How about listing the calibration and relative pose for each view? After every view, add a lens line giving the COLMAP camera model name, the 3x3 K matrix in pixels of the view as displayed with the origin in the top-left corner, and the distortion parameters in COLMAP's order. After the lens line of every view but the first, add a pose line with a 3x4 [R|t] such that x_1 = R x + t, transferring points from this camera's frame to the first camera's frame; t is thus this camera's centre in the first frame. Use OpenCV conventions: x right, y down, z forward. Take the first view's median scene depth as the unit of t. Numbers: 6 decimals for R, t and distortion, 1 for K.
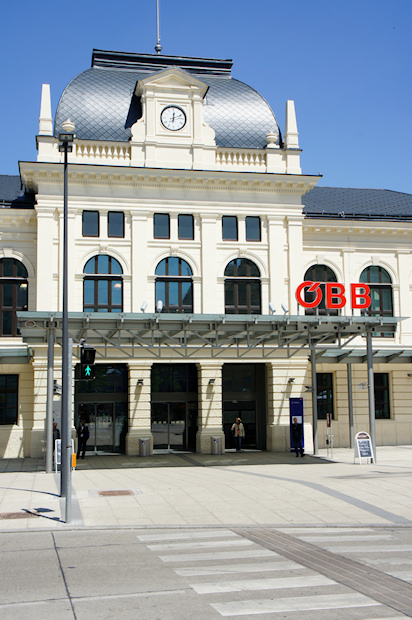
lens RADIAL K [[787.2, 0, 209.2], [0, 787.2, 298.1], [0, 0, 1]] dist [0.076073, 0.000000]
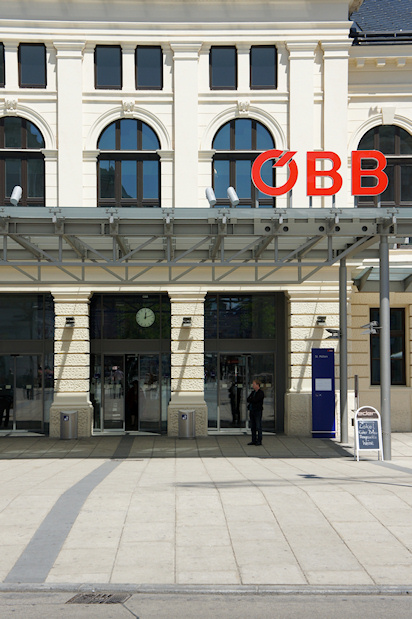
lens RADIAL K [[1256.1, 0, 217.4], [0, 1256.1, 287.4], [0, 0, 1]] dist [0.406741, 0.000000]
pose [[0.982566, -0.001025, -0.185909, 0.201876], [0.015724, 0.996860, 0.077611, 0.002914], [0.185246, -0.079181, 0.979497, 0.038923]]
